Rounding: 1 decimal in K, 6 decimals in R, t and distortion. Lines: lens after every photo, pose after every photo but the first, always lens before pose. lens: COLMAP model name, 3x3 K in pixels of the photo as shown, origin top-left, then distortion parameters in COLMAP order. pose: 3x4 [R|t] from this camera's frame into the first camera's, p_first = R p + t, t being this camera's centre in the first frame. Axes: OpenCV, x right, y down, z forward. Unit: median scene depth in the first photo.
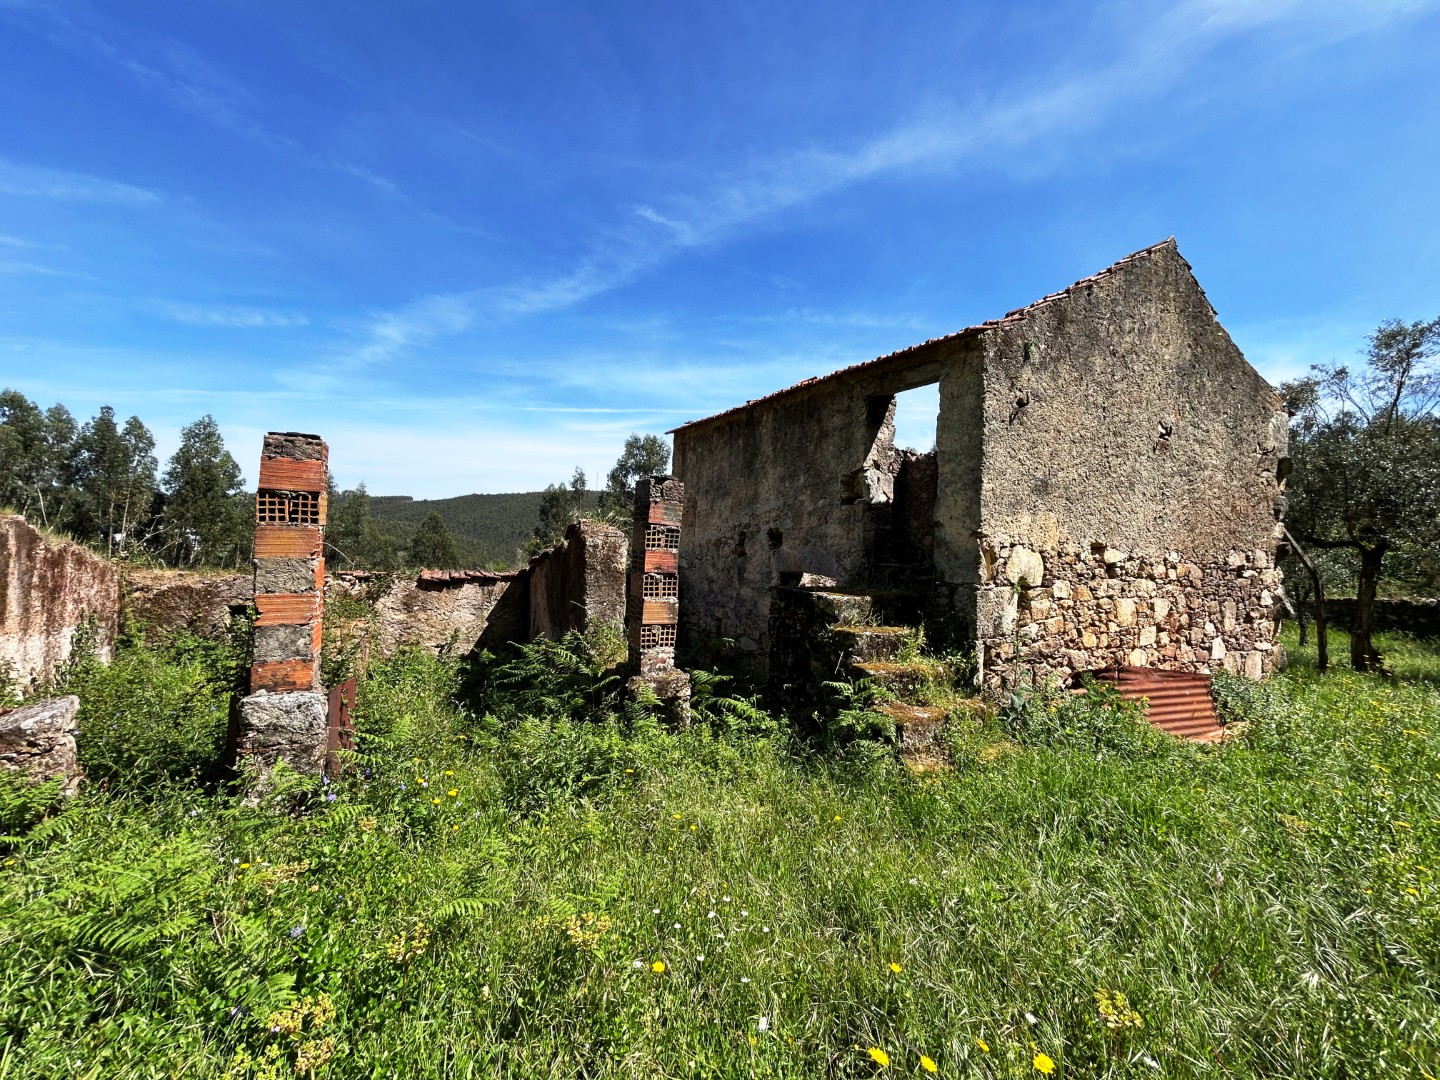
lens RADIAL K [[579.4, 0, 727.7], [0, 579.4, 525.7], [0, 0, 1]] dist [0.001865, 0.000018]
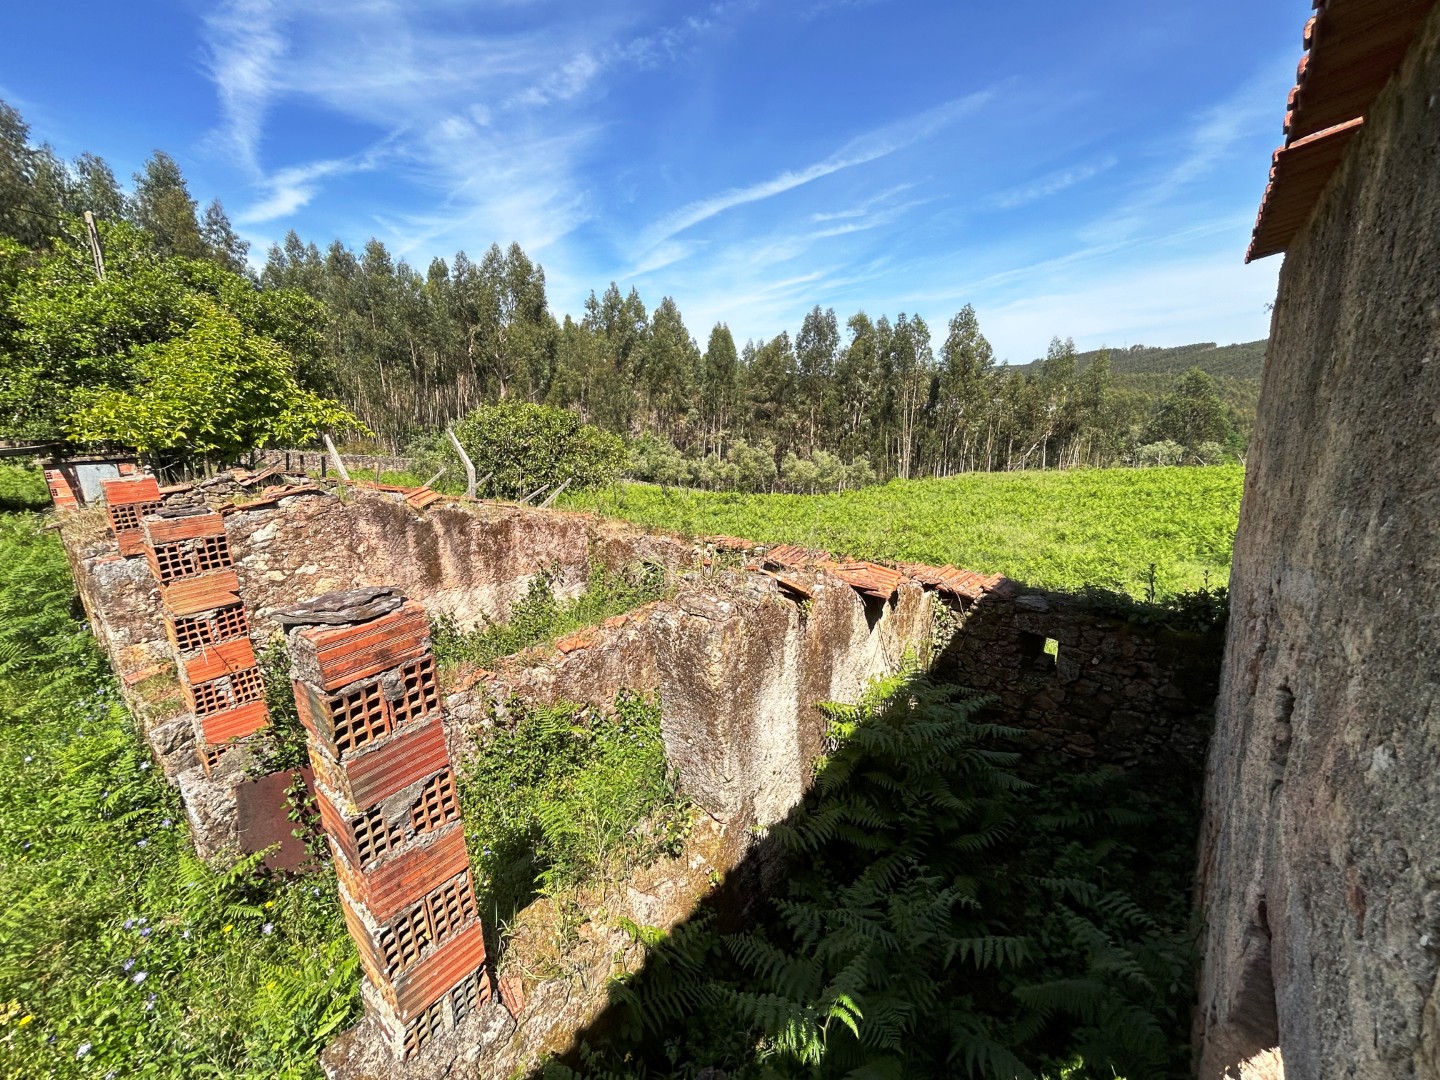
lens RADIAL K [[579.4, 0, 734.9], [0, 579.4, 544.3], [0, 0, 1]] dist [0.001865, 0.000018]
pose [[0.382869, 0.179544, -0.906187, 0.236158], [0.069829, 0.972501, 0.222185, -0.147398], [0.921160, -0.148346, 0.359803, 0.903023]]
